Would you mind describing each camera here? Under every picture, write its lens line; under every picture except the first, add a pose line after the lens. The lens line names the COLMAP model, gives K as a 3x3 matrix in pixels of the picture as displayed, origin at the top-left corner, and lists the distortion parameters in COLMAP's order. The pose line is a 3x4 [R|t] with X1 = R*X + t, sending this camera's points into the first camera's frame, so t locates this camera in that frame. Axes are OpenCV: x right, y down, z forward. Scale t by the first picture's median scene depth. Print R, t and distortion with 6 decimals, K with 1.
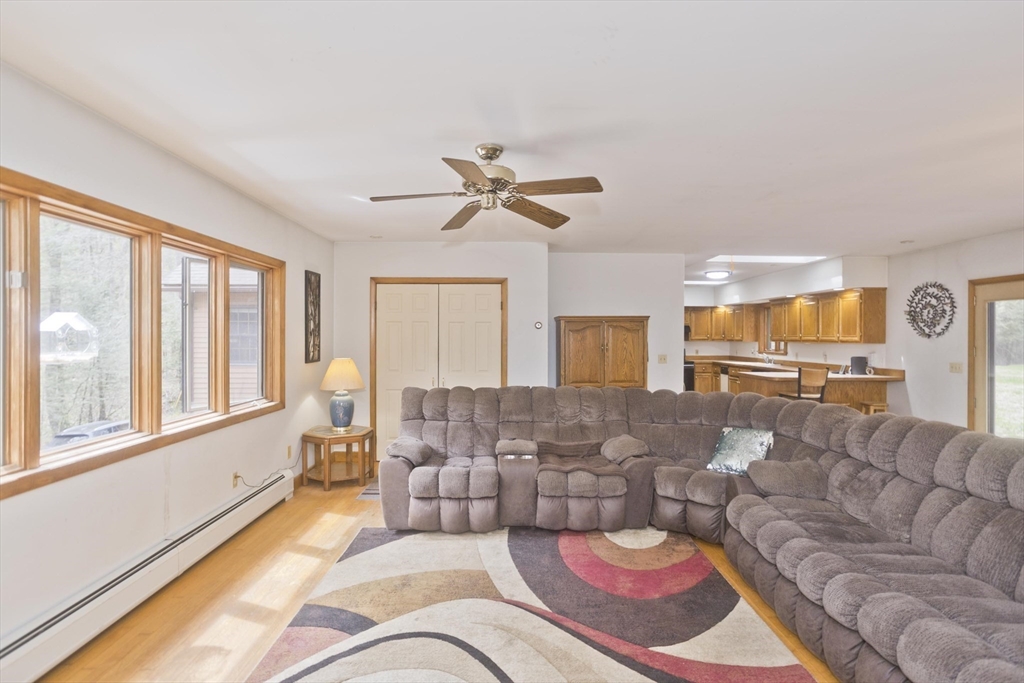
lens RADIAL K [[503.5, 0, 500.3], [0, 503.5, 332.8], [0, 0, 1]] dist [-0.060759, 0.040802]
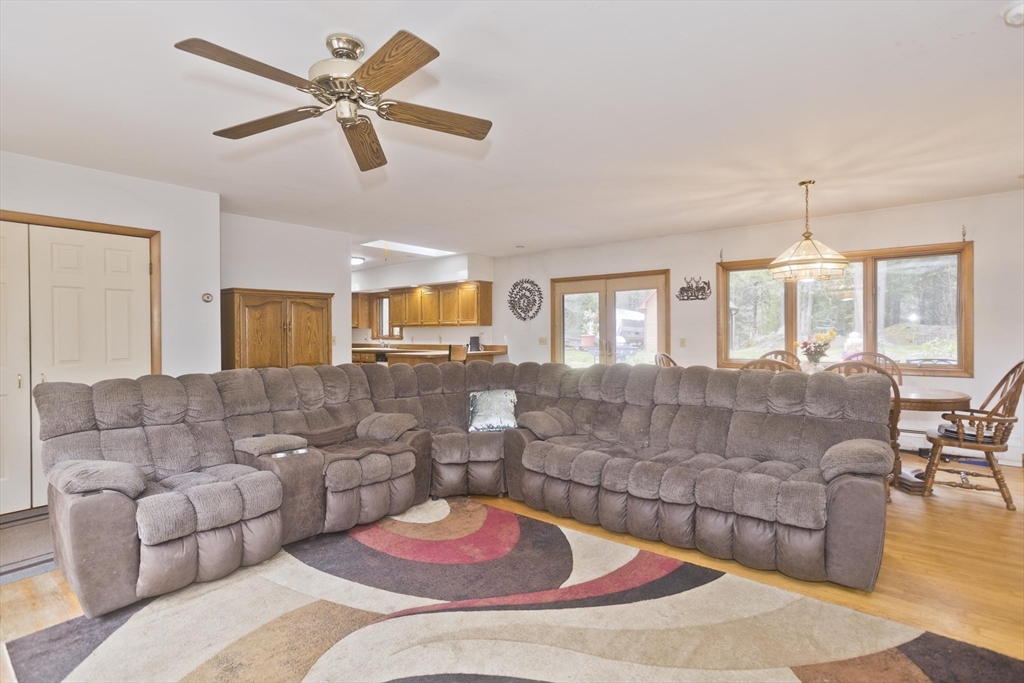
lens RADIAL K [[503.5, 0, 500.3], [0, 503.5, 332.8], [0, 0, 1]] dist [-0.060759, 0.040802]
pose [[0.641255, -0.004435, 0.767315, -0.307535], [-0.000623, 0.999980, 0.006301, 0.047674], [-0.767328, -0.004519, 0.641239, 0.220972]]
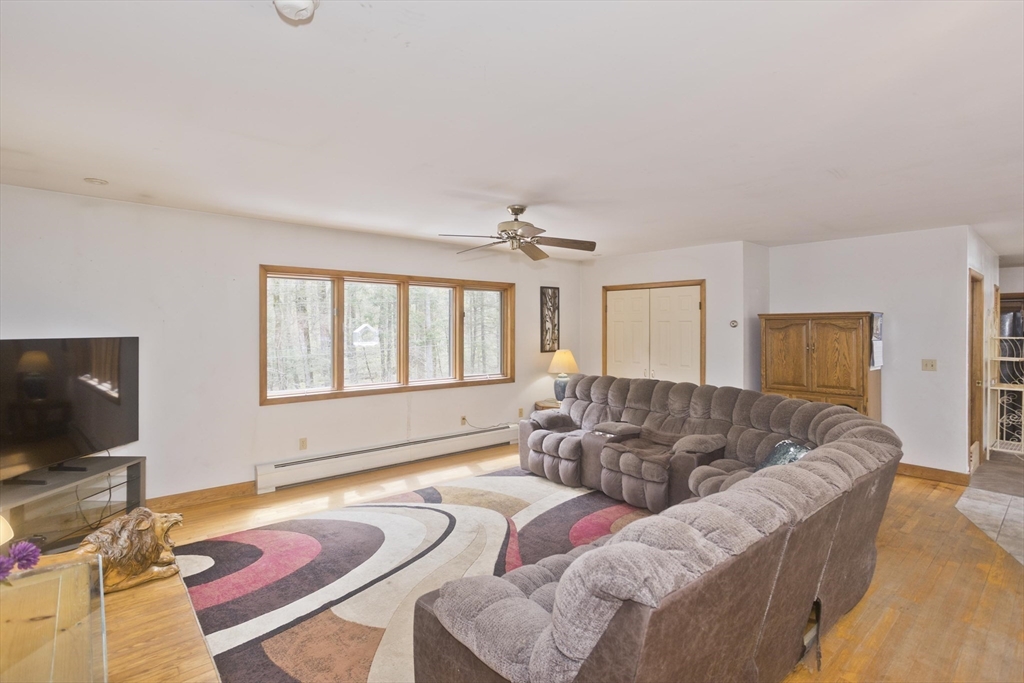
lens RADIAL K [[469.5, 0, 500.4], [0, 469.5, 324.4], [0, 0, 1]] dist [-0.052790, 0.030437]
pose [[0.658228, -0.007099, -0.752786, 0.647245], [0.004550, 0.999975, -0.005452, -0.015055], [0.752805, 0.000163, 0.658243, 0.050518]]
